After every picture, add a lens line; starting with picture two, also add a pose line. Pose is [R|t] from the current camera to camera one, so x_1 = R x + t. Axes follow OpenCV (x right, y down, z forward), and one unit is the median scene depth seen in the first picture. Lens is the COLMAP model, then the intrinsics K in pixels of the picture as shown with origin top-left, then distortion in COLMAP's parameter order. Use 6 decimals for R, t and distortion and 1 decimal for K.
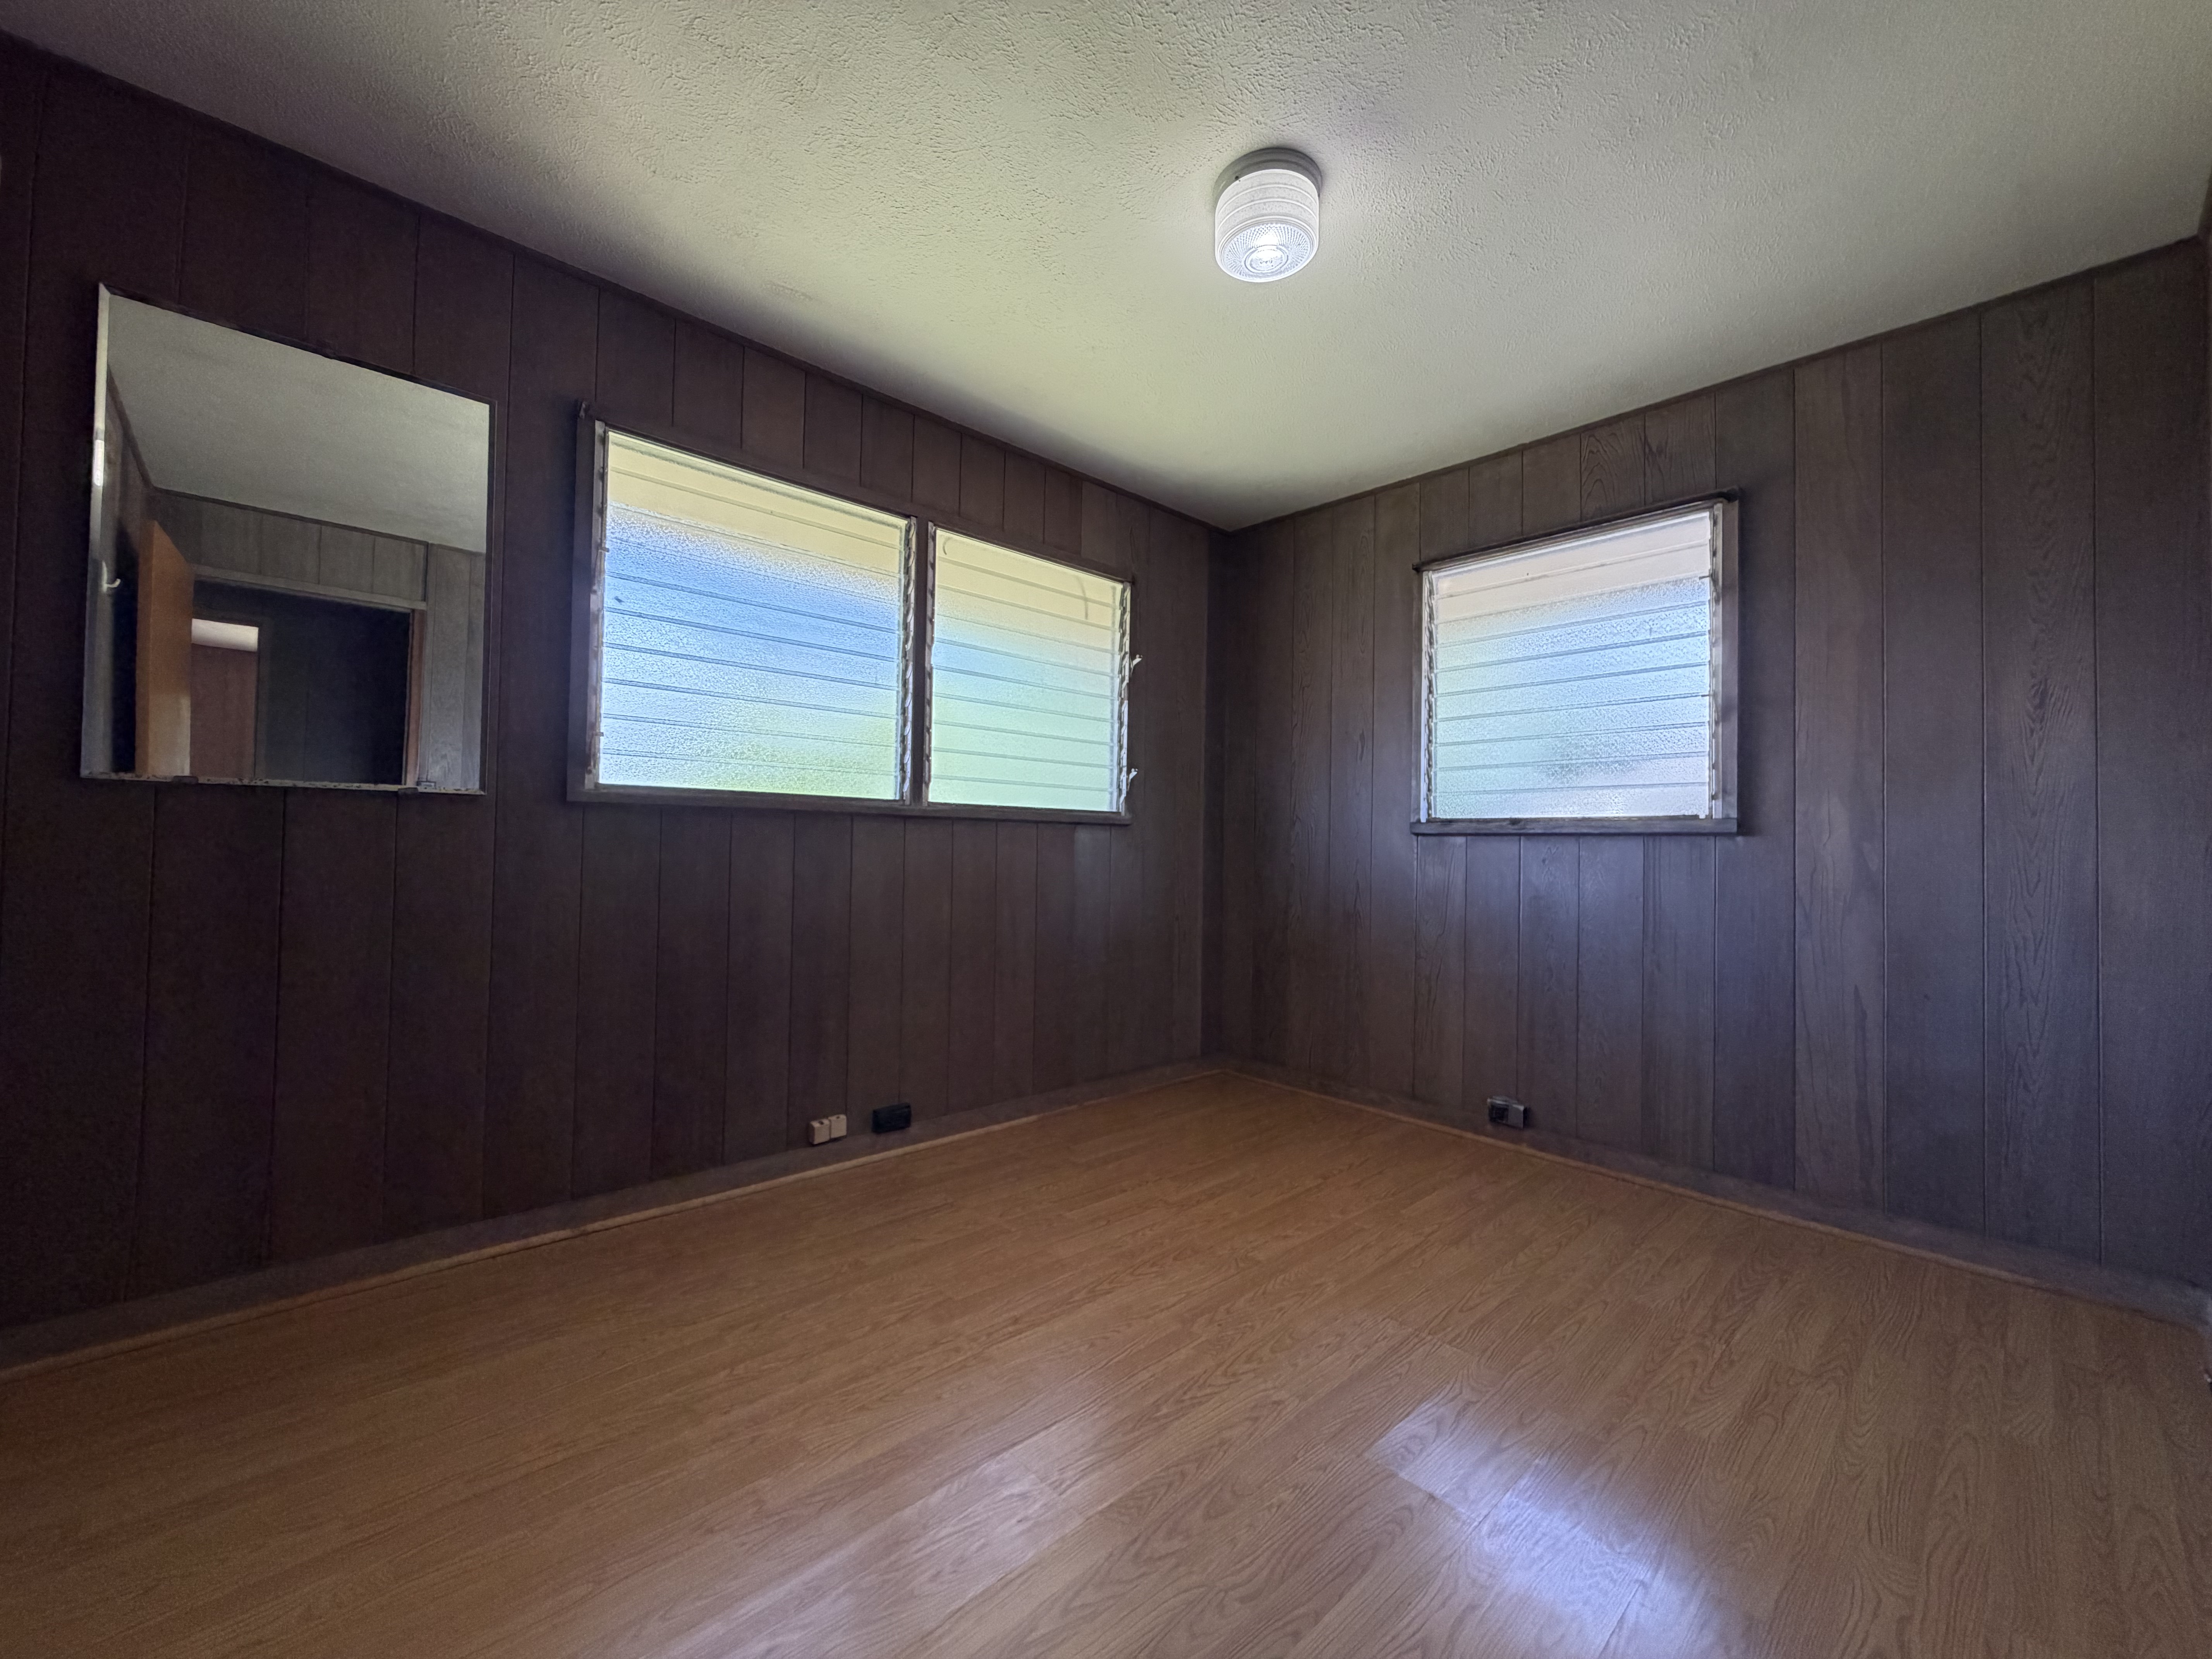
lens RADIAL K [[883.8, 0, 1101.2], [0, 883.8, 827.1], [0, 0, 1]] dist [0.001154, 0.000218]
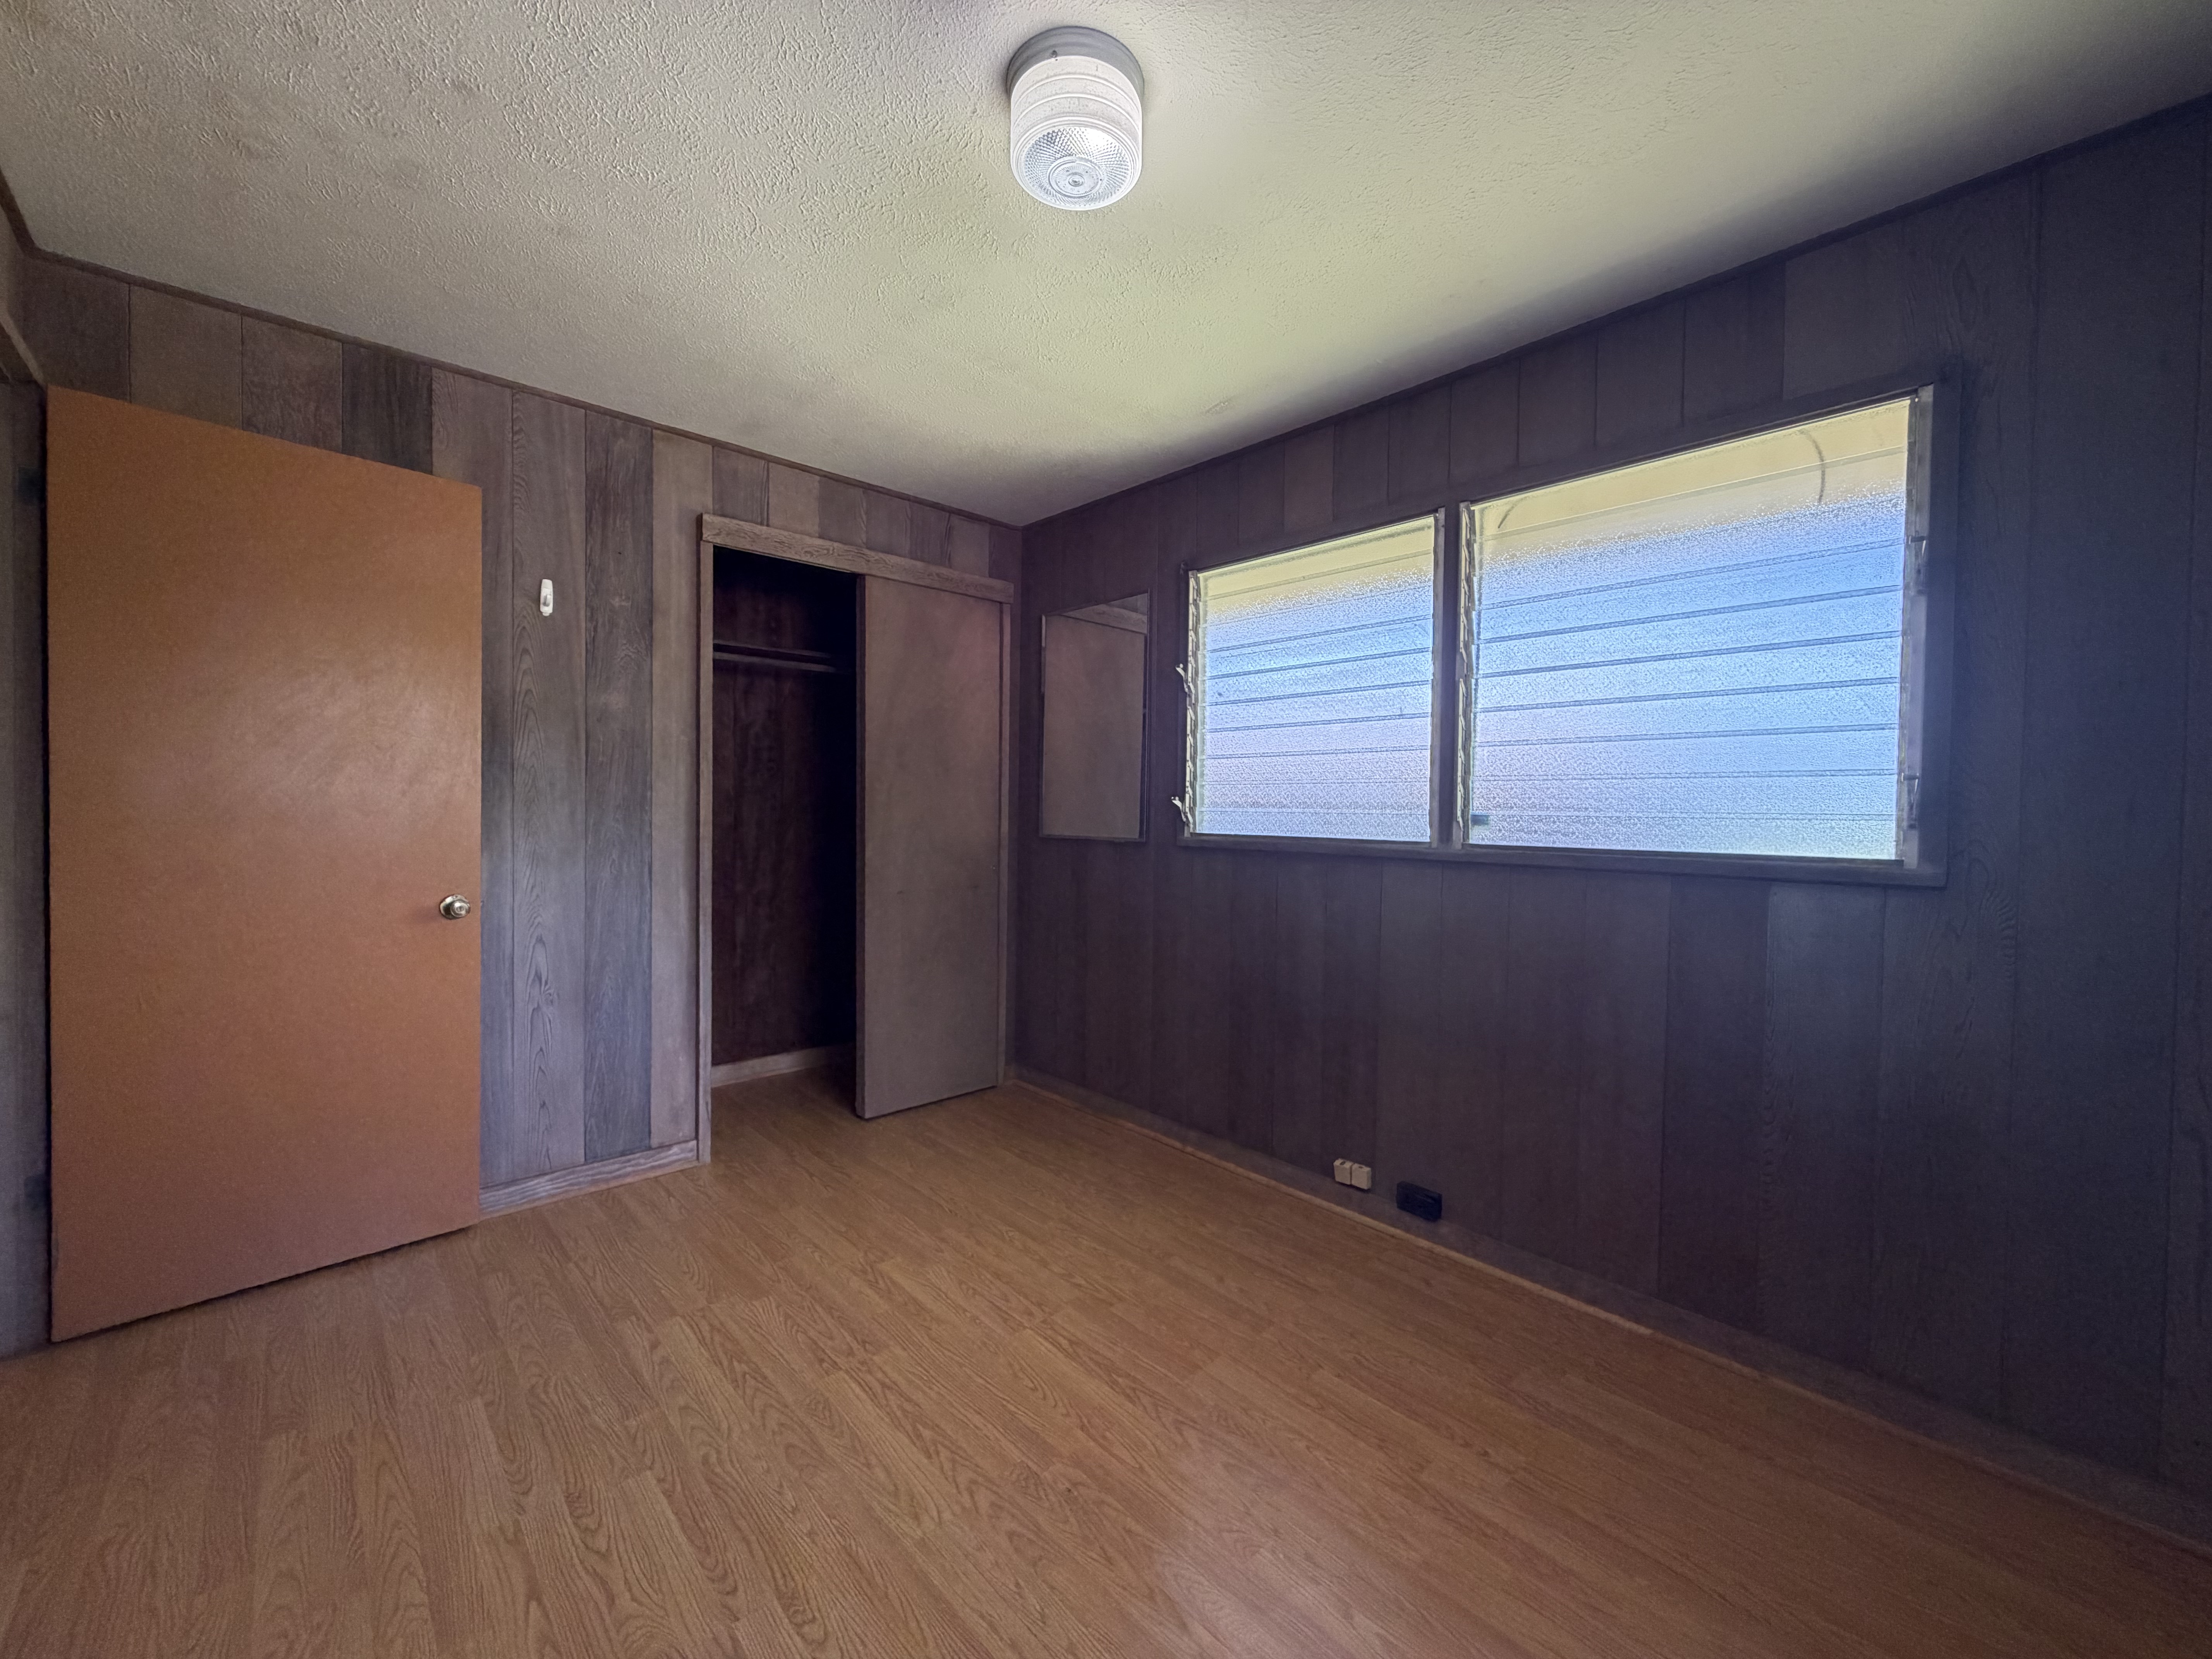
lens RADIAL K [[888.6, 0, 1111.9], [0, 888.6, 834.4], [0, 0, 1]] dist [0.000143, 0.000133]
pose [[-0.011250, 0.010701, -0.999879, 0.770219], [0.008922, 0.999904, 0.010601, -0.059981], [0.999897, -0.008802, -0.011344, 0.828769]]
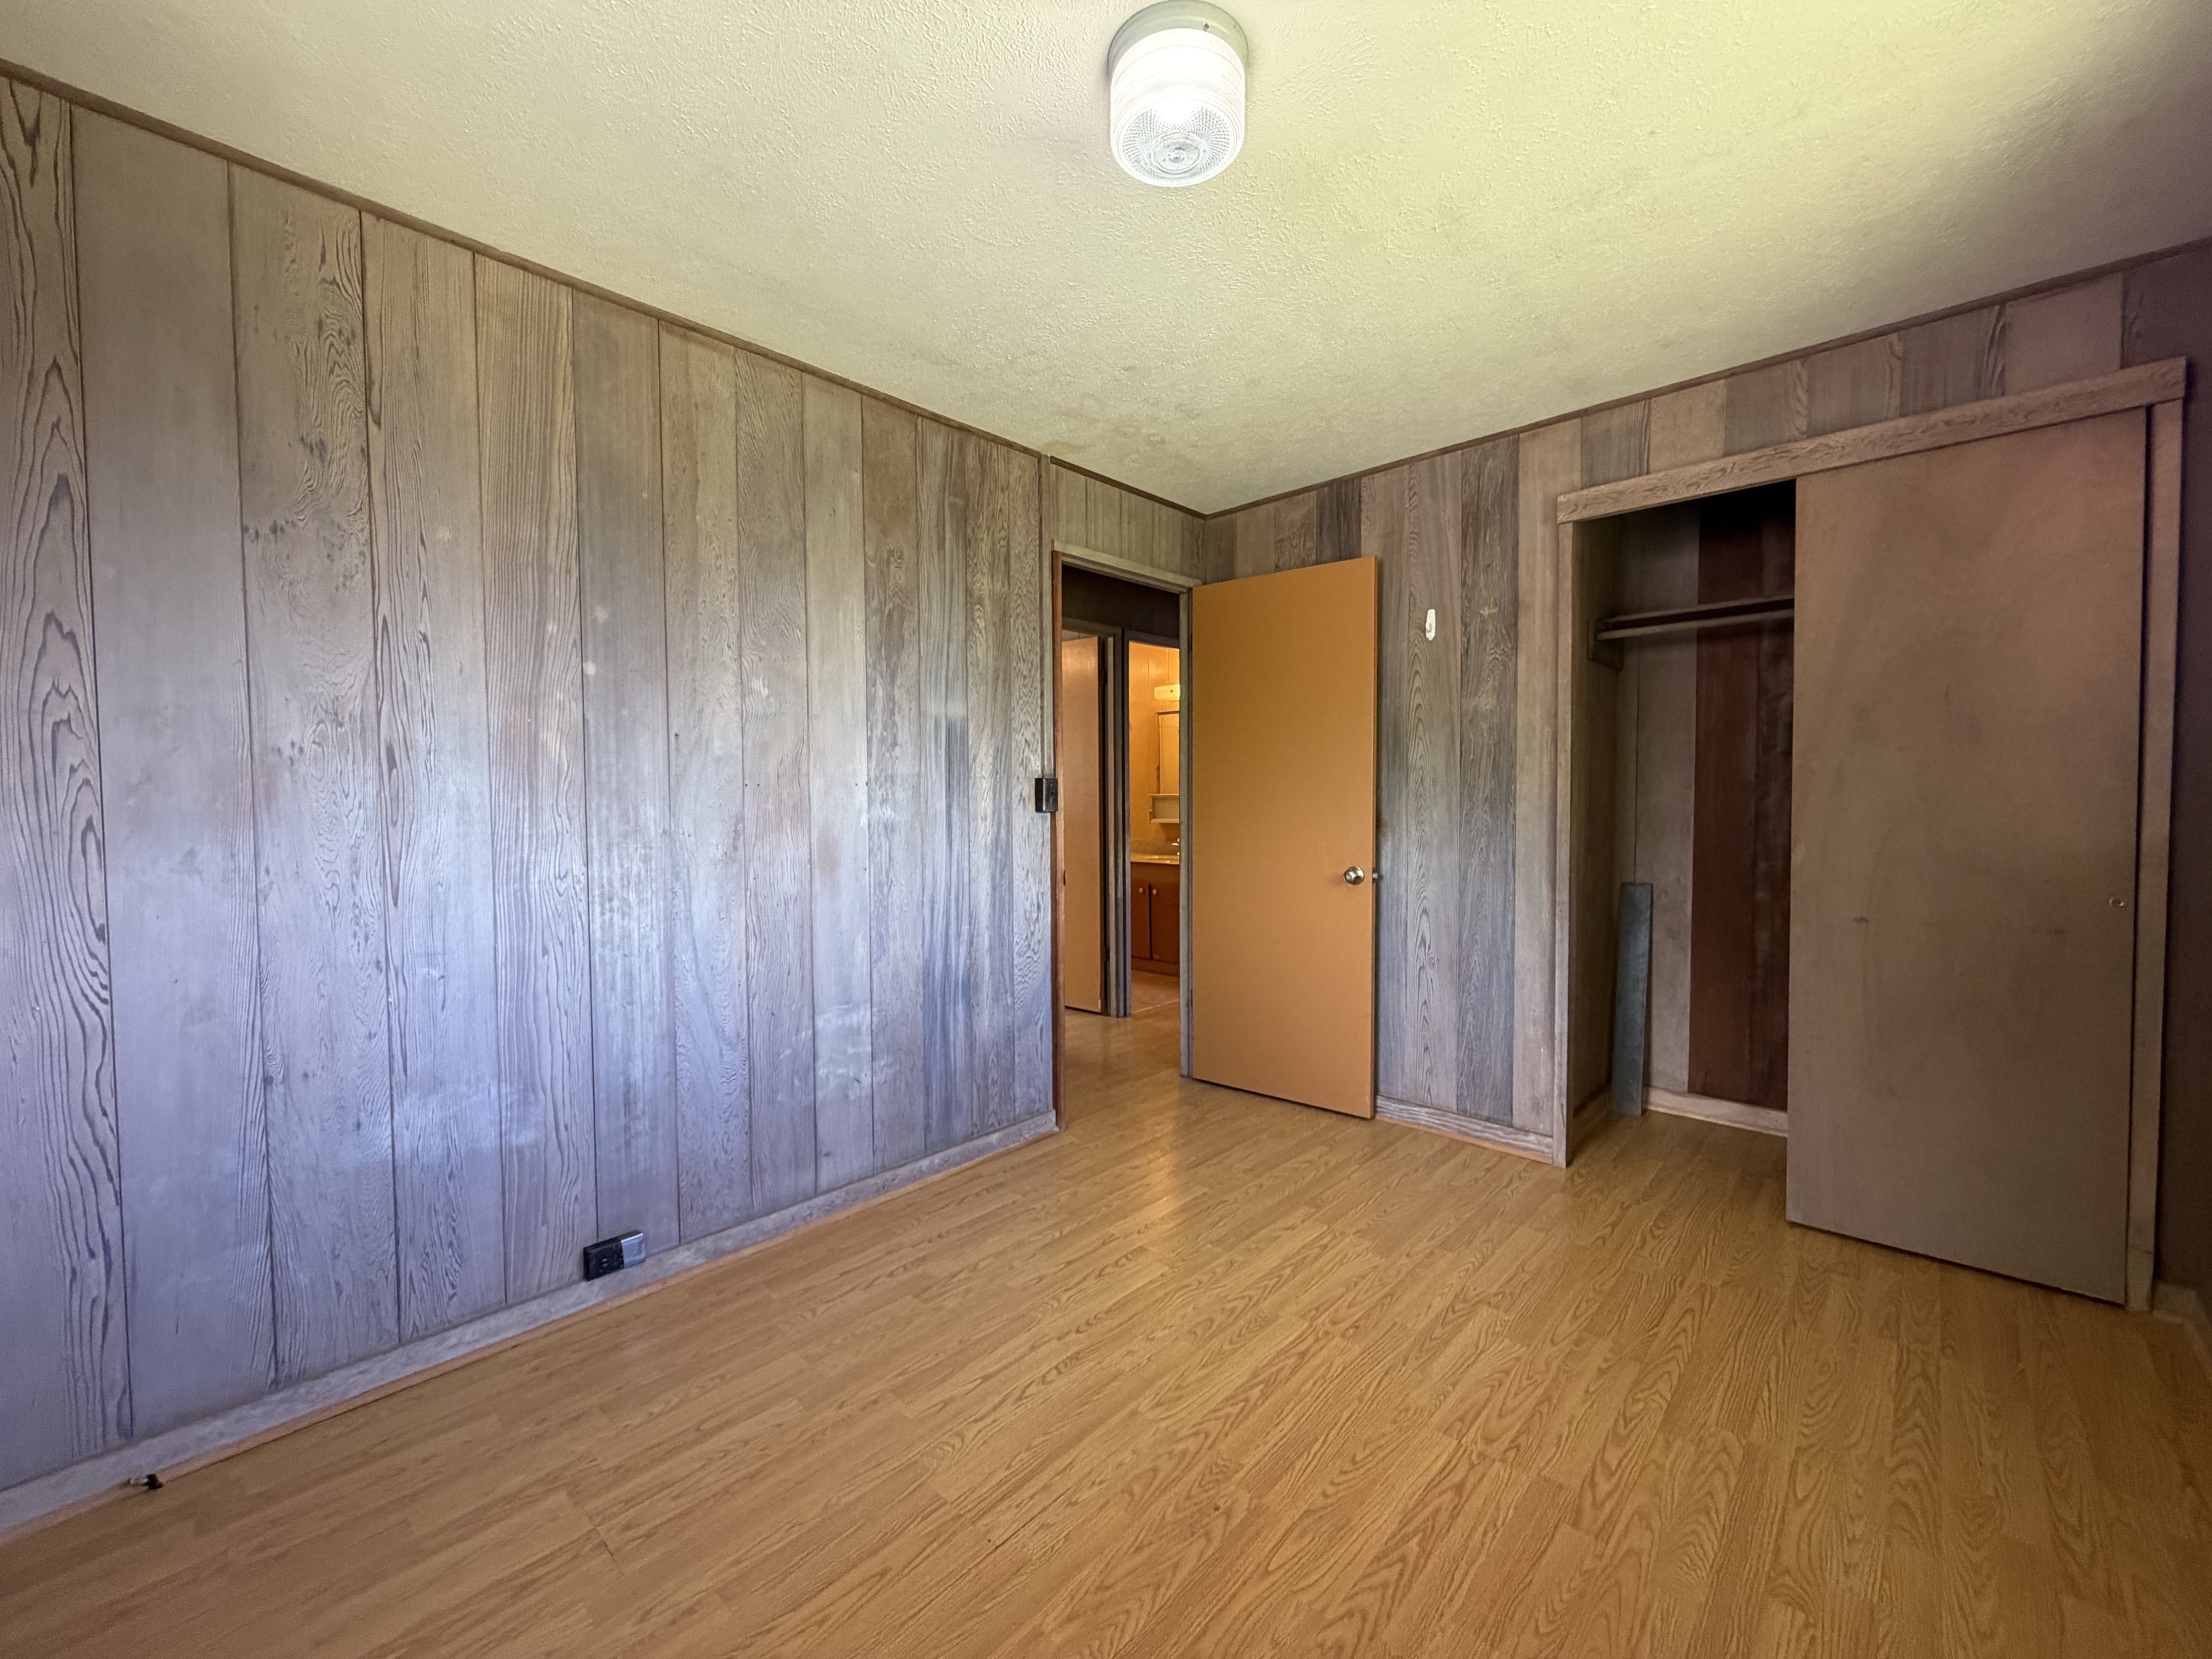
lens RADIAL K [[876.2, 0, 1081.8], [0, 876.2, 840.3], [0, 0, 1]] dist [0.000015, 0.000178]
pose [[-0.999095, -0.012339, -0.040694, 0.234745], [-0.013325, 0.999622, 0.024033, -0.053884], [0.040382, 0.024553, -0.998883, 1.400171]]
